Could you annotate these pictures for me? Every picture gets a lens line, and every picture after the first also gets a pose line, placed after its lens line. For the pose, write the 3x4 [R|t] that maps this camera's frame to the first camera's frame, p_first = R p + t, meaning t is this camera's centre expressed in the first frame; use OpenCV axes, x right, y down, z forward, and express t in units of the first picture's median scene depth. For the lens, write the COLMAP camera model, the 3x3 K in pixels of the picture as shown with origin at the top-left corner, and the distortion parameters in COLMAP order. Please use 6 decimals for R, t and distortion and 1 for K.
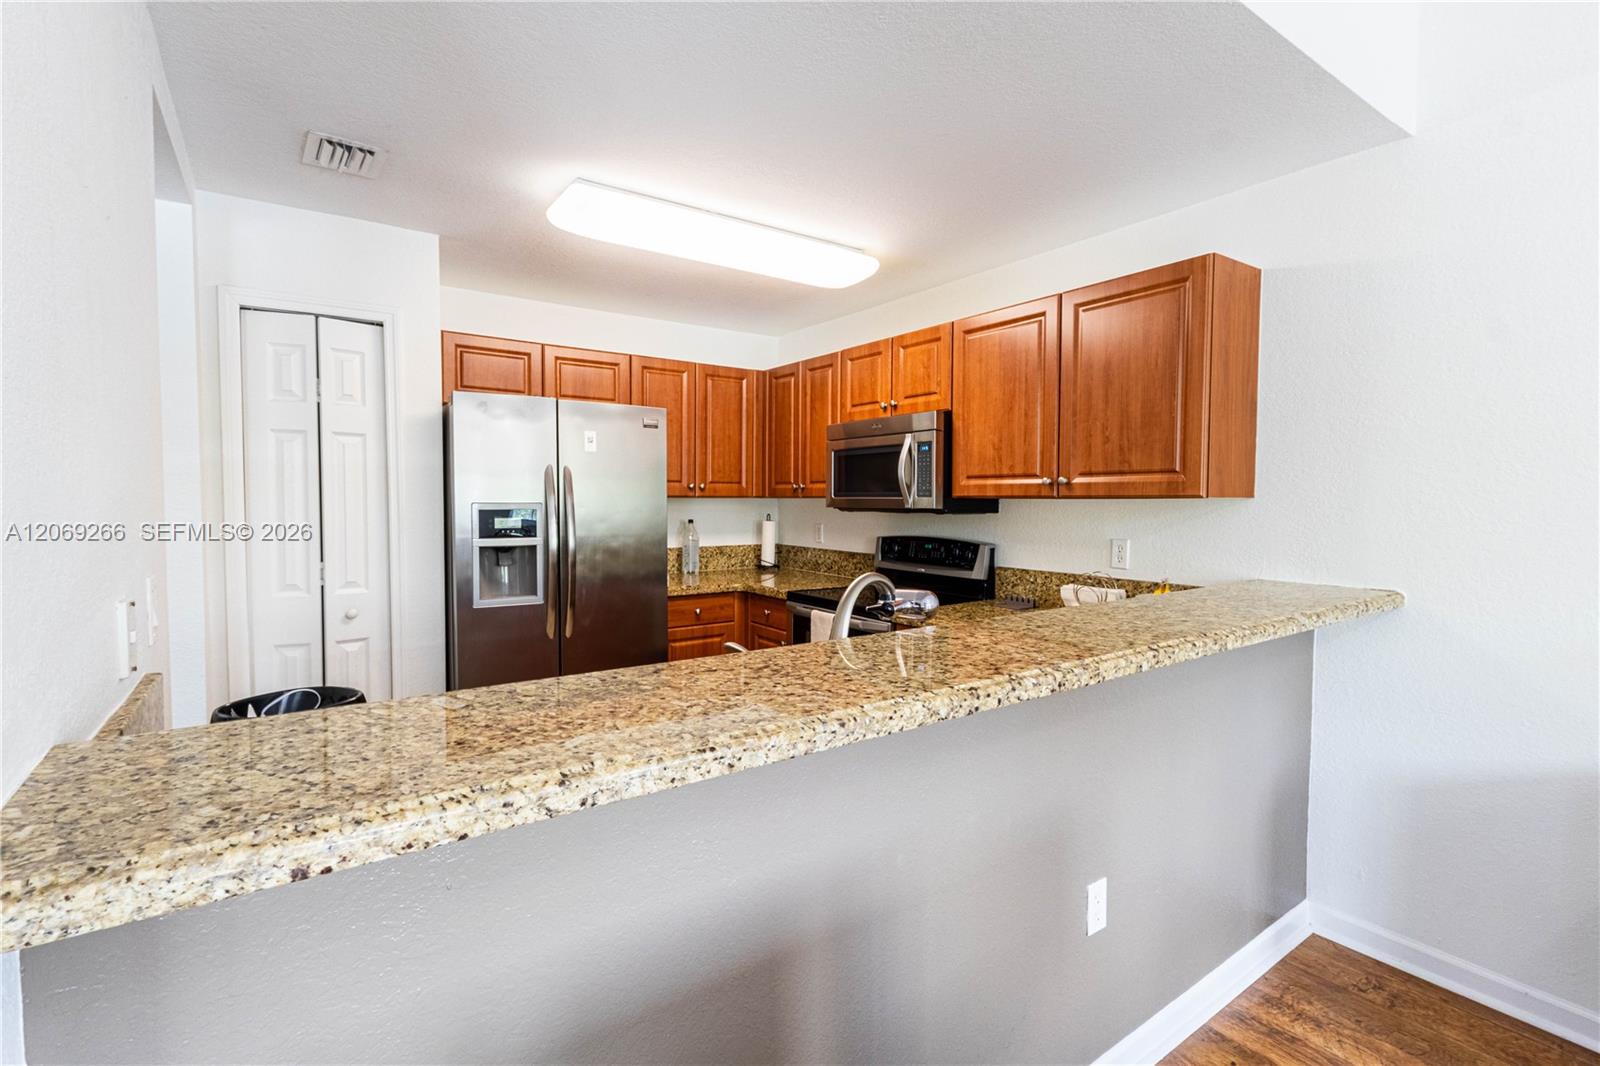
lens RADIAL K [[744.0, 0, 790.4], [0, 744.0, 524.6], [0, 0, 1]] dist [0.005850, -0.000452]
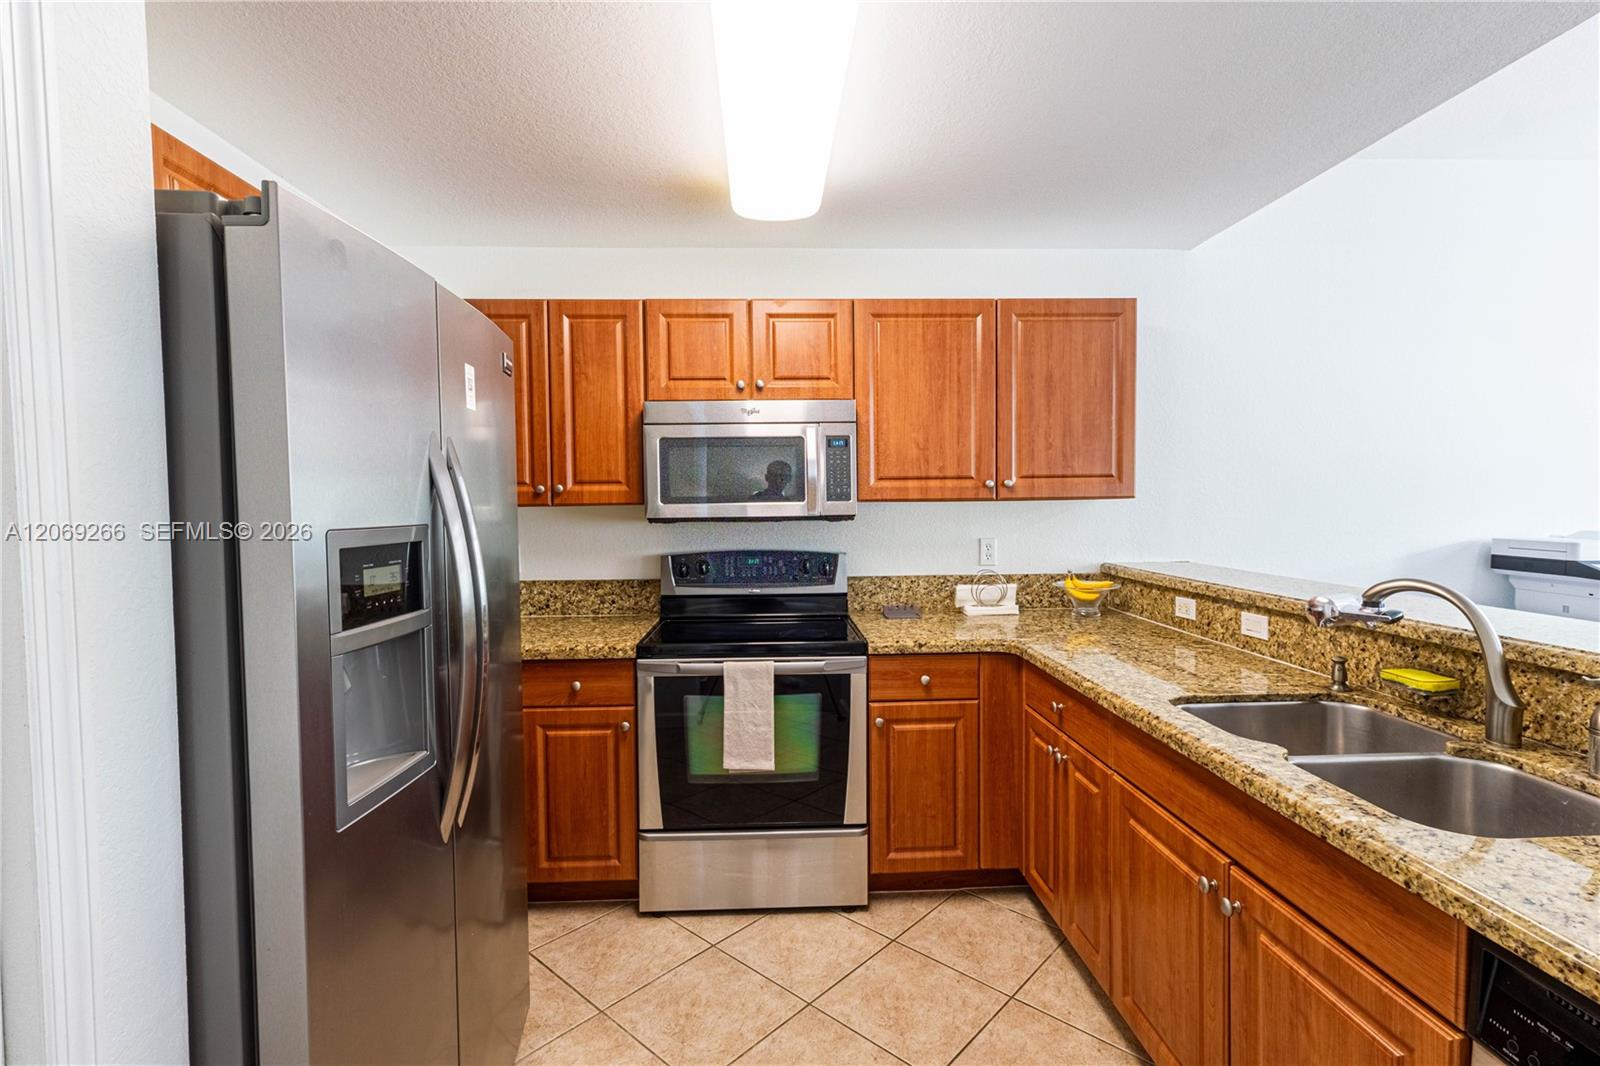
lens RADIAL K [[744.0, 0, 801.2], [0, 744.0, 528.9], [0, 0, 1]] dist [0.005850, -0.000452]
pose [[0.532670, -0.038576, 0.845444, -0.561196], [0.043815, 0.998878, 0.017971, -0.023156], [-0.845188, 0.027470, 0.533762, 0.594526]]
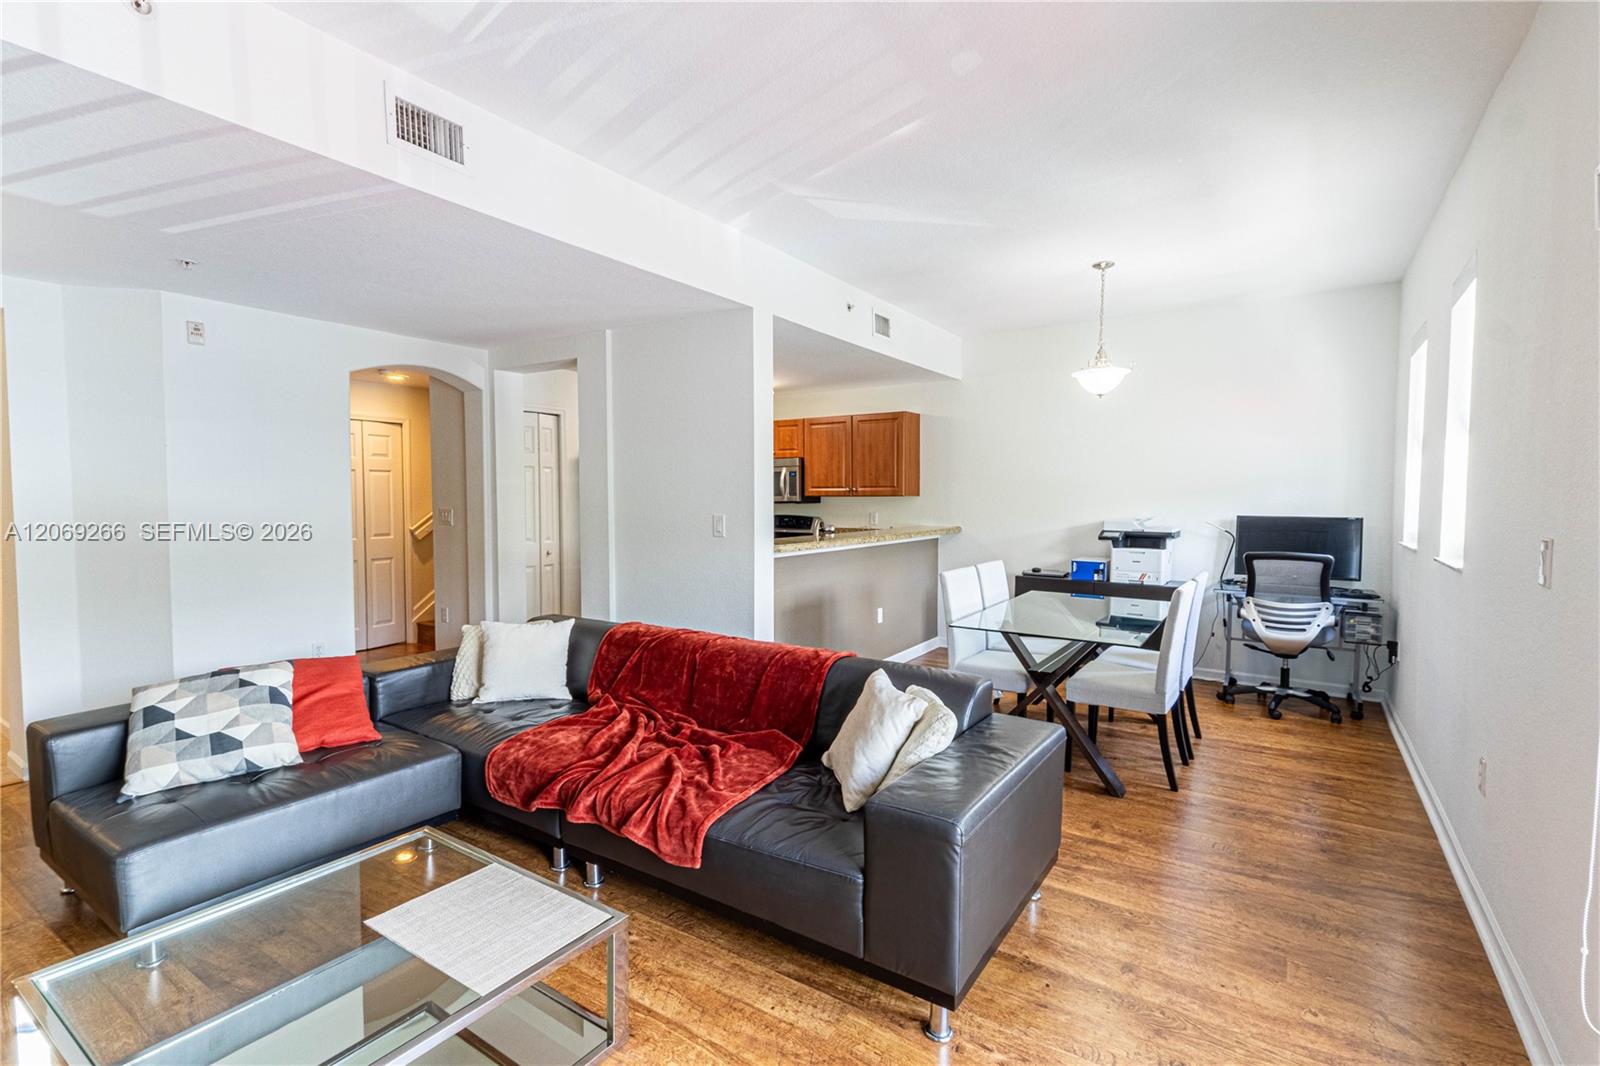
lens RADIAL K [[744.0, 0, 800.9], [0, 744.0, 534.0], [0, 0, 1]] dist [0.005850, -0.000452]
pose [[0.927488, -0.028422, 0.372771, -0.642376], [0.022165, 0.999532, 0.021063, 0.030325], [-0.373195, -0.011273, 0.927684, -1.096994]]
